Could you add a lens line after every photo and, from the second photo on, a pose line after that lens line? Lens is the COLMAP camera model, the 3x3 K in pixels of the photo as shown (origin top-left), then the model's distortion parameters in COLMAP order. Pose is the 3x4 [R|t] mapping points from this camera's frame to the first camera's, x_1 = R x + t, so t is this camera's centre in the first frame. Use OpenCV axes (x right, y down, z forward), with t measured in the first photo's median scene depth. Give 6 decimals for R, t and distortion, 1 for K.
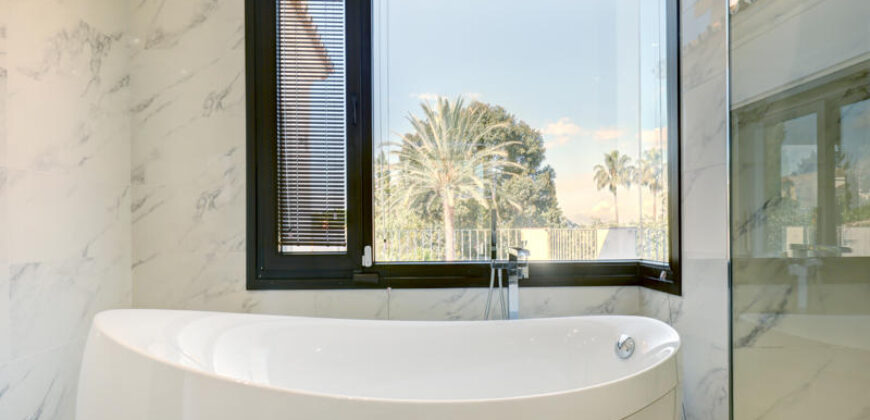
lens RADIAL K [[438.8, 0, 434.8], [0, 438.8, 226.2], [0, 0, 1]] dist [-0.002617, -0.000405]
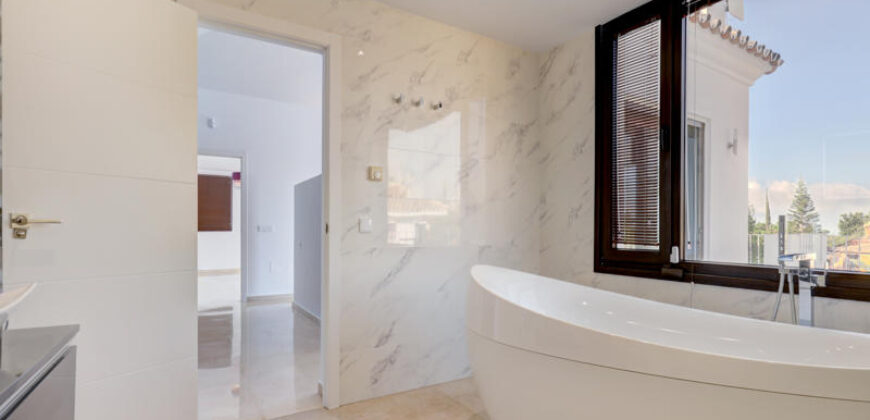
lens RADIAL K [[407.5, 0, 436.8], [0, 407.5, 225.0], [0, 0, 1]] dist [0.000361, -0.000220]
pose [[0.498596, 0.001581, -0.866833, 0.513098], [-0.006040, 0.999980, -0.001651, -0.010014], [0.866813, 0.006059, 0.498596, -0.162950]]
